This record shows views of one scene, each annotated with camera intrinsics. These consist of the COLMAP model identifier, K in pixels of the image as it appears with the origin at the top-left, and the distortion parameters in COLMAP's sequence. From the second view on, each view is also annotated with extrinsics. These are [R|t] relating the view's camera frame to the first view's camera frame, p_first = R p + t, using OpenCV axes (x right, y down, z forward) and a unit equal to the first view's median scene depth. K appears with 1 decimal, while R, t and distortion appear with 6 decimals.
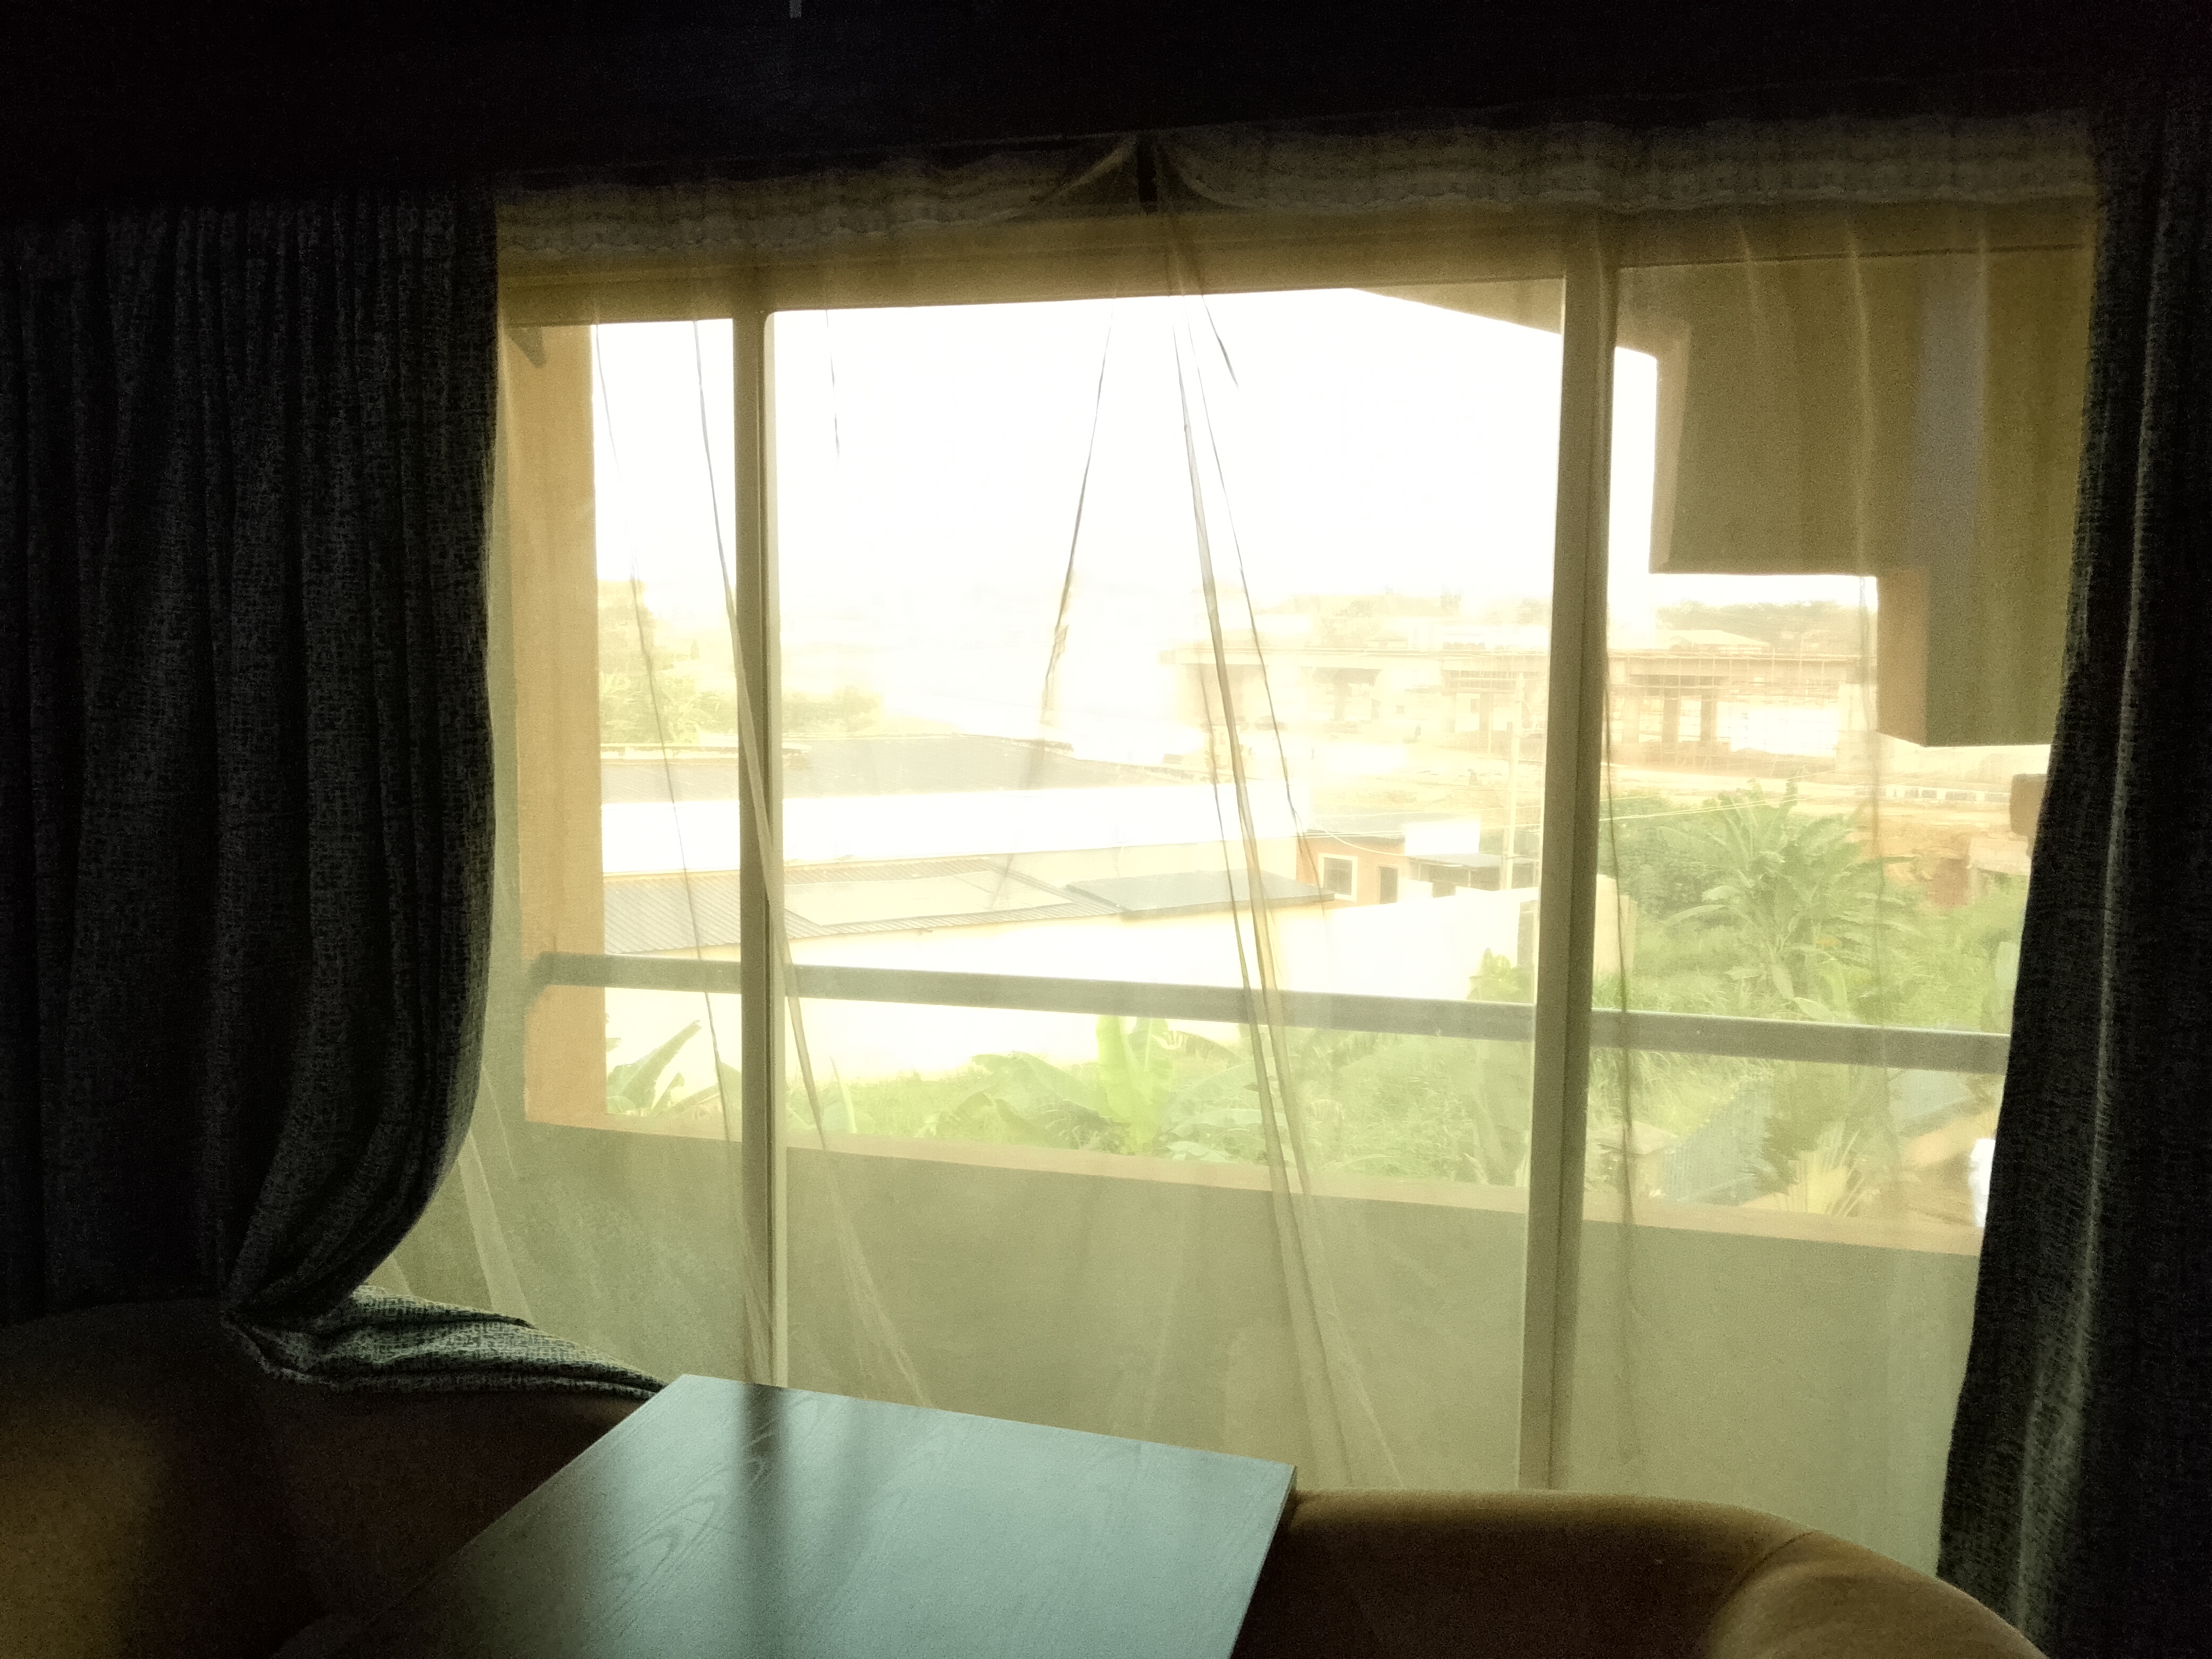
lens RADIAL K [[1665.2, 0, 1090.6], [0, 1665.2, 831.2], [0, 0, 1]] dist [0.040644, -0.054023]
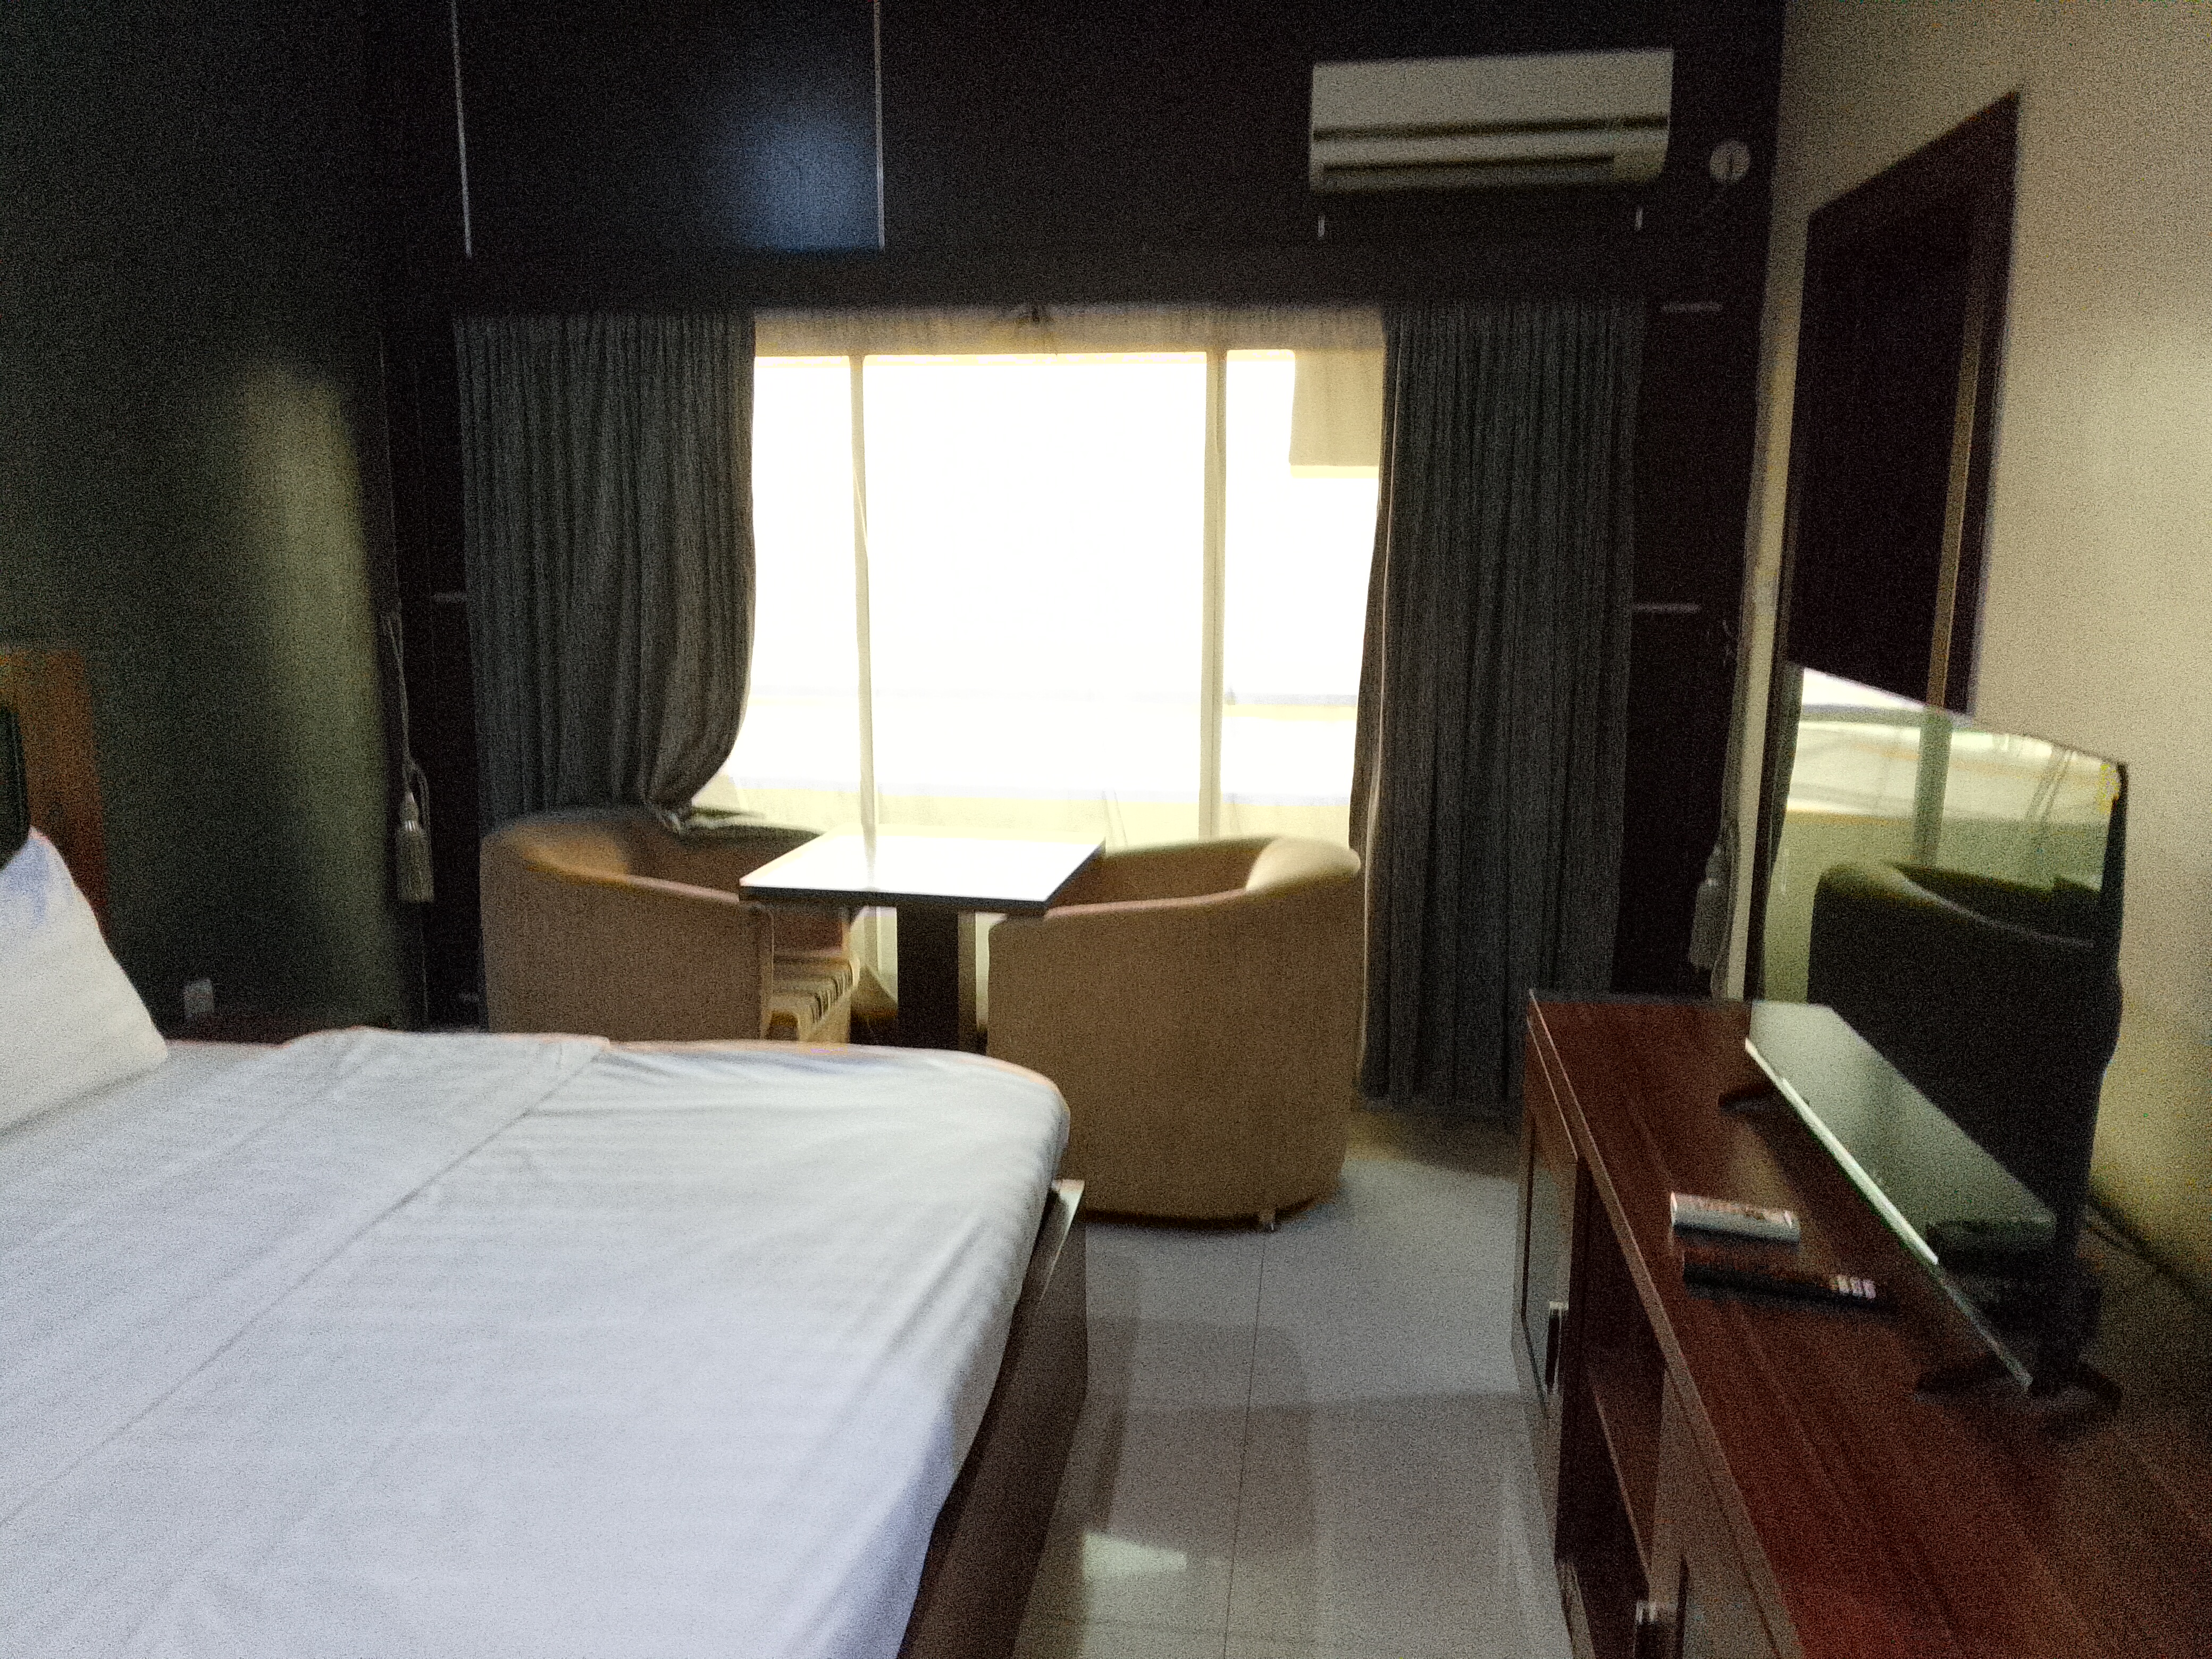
lens RADIAL K [[1665.2, 0, 1114.4], [0, 1665.2, 829.2], [0, 0, 1]] dist [0.040644, -0.054023]
pose [[0.995540, -0.025112, 0.090940, -0.085649], [0.016288, 0.995199, 0.096511, 0.114944], [-0.092926, -0.094600, 0.991169, -1.394367]]
